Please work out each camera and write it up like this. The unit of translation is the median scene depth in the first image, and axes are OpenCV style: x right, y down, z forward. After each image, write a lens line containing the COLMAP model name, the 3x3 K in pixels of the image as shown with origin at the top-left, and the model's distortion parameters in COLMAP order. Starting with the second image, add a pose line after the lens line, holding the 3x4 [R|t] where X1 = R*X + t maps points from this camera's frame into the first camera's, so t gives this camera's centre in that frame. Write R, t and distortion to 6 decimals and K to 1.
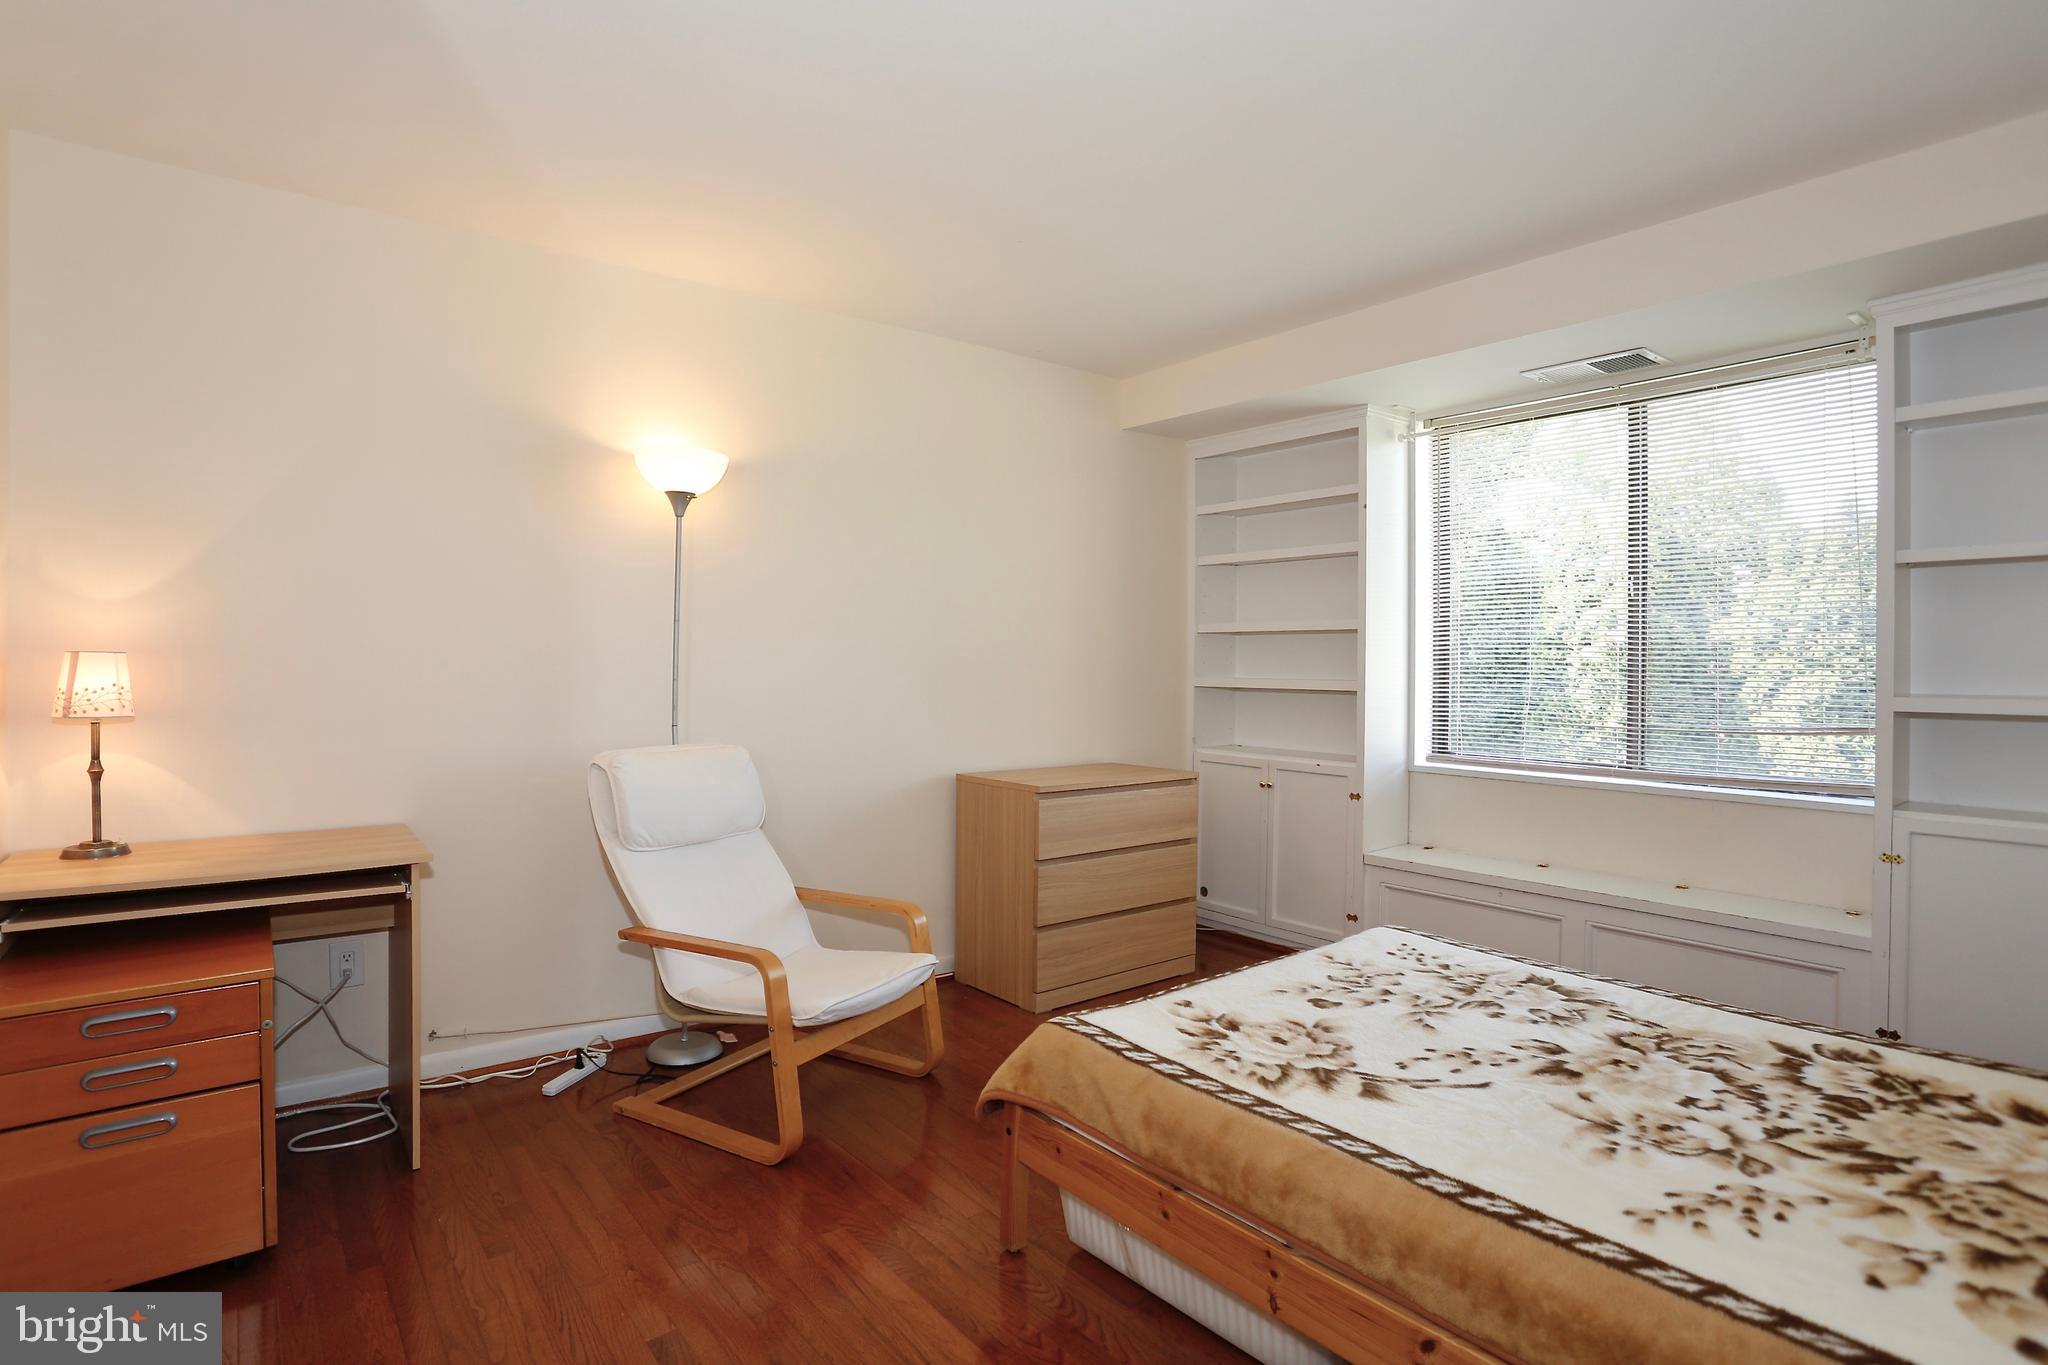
lens RADIAL K [[1027.8, 0, 1022.5], [0, 1027.8, 669.1], [0, 0, 1]] dist [-0.063684, 0.028625]
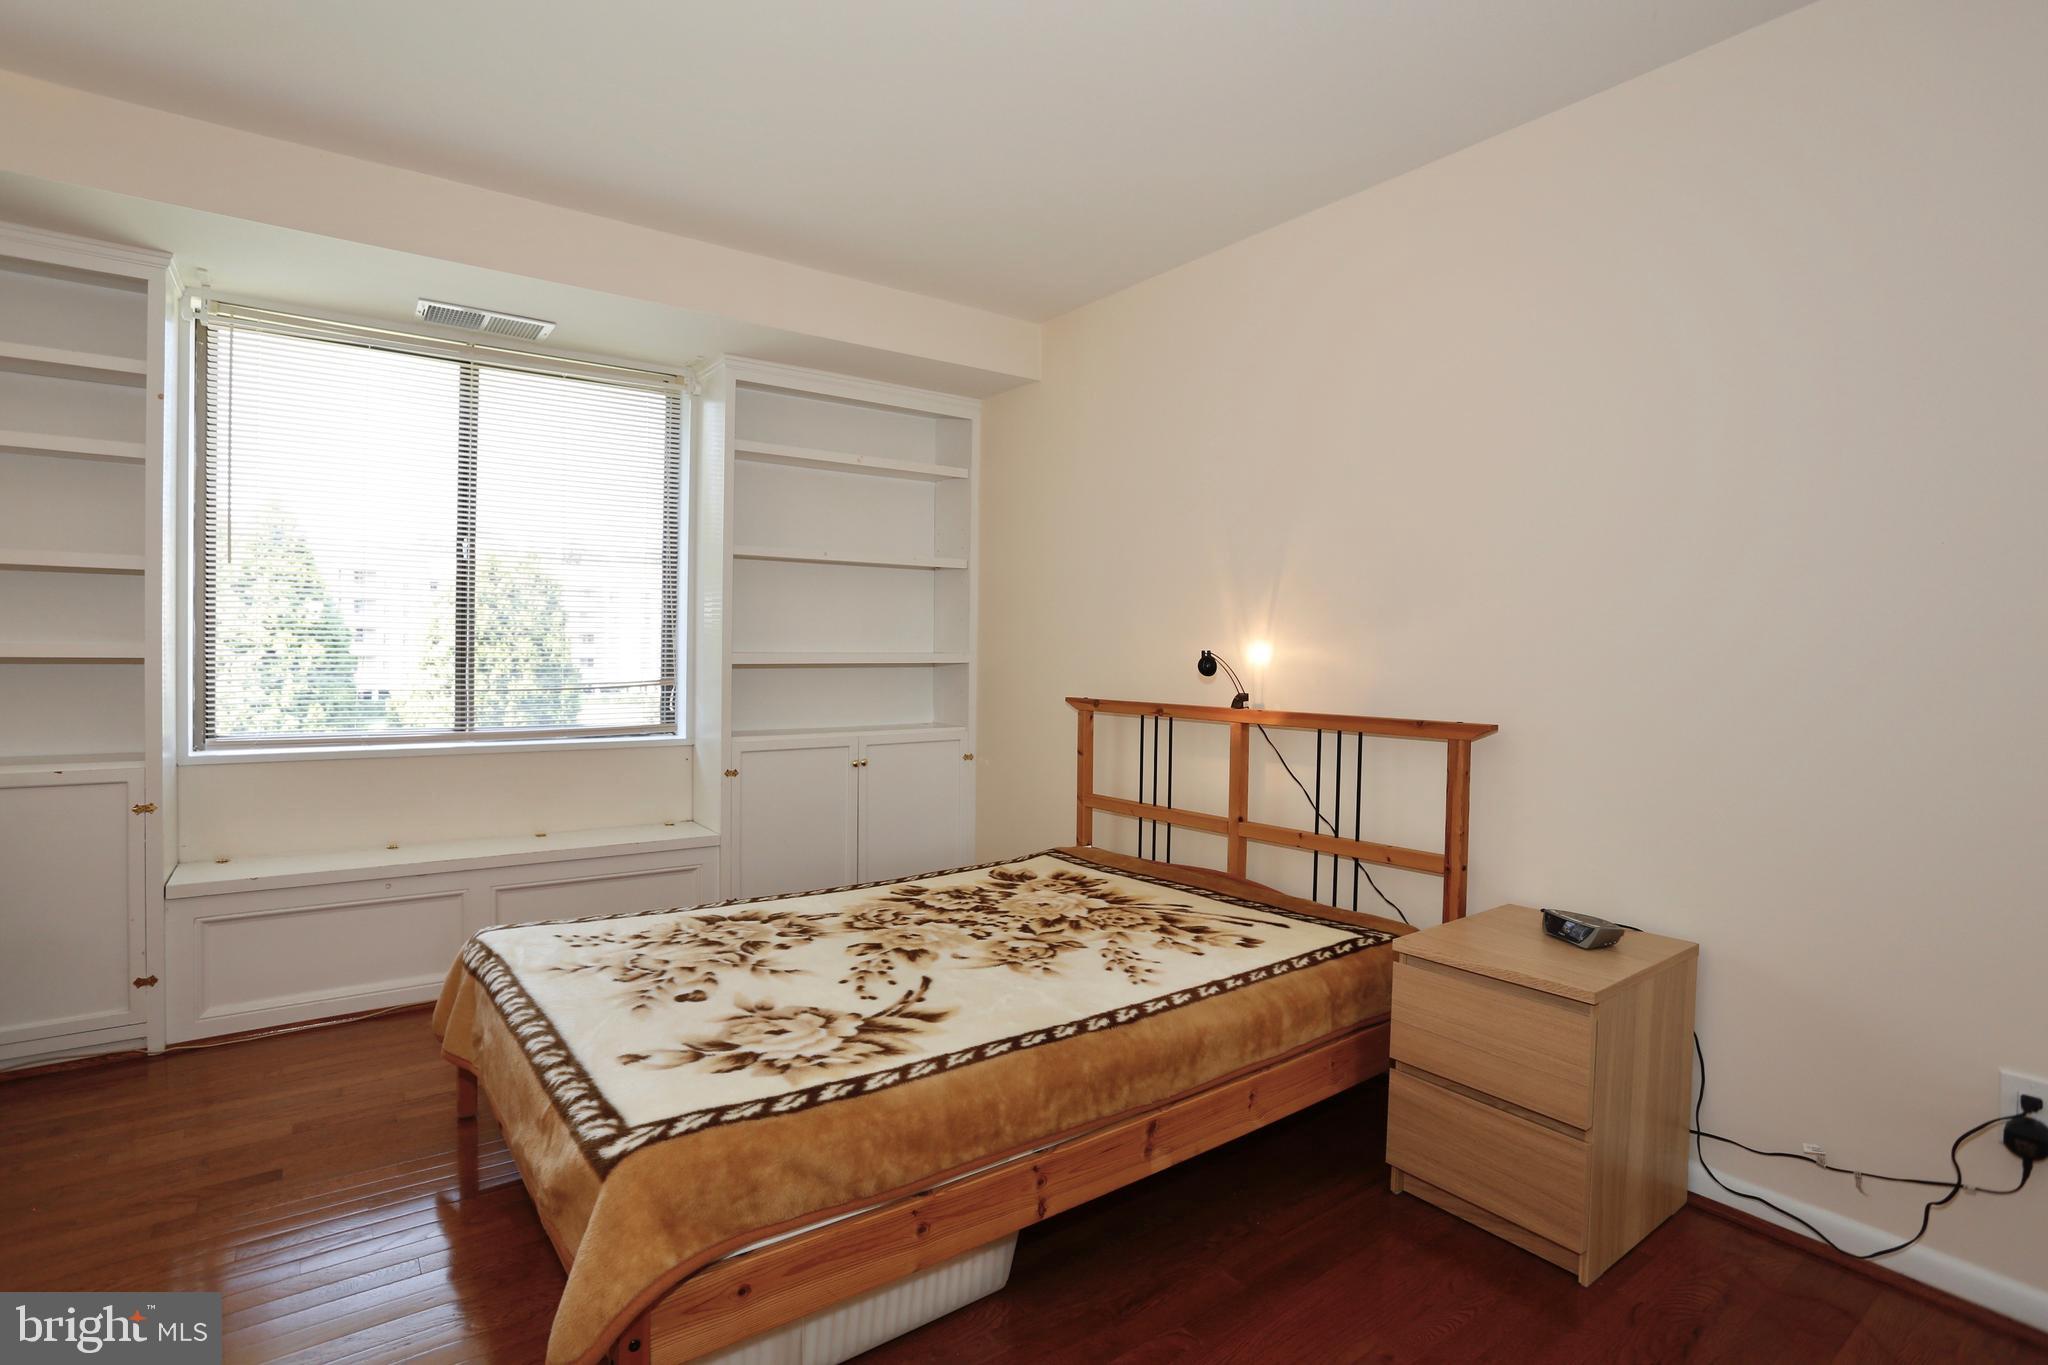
lens RADIAL K [[995.2, 0, 1003.0], [0, 995.2, 664.4], [0, 0, 1]] dist [-0.087189, 0.044362]
pose [[0.048330, -0.016896, 0.998689, -0.636576], [-0.003004, 0.999850, 0.017061, 0.026944], [-0.998827, -0.003825, 0.048272, 0.811894]]
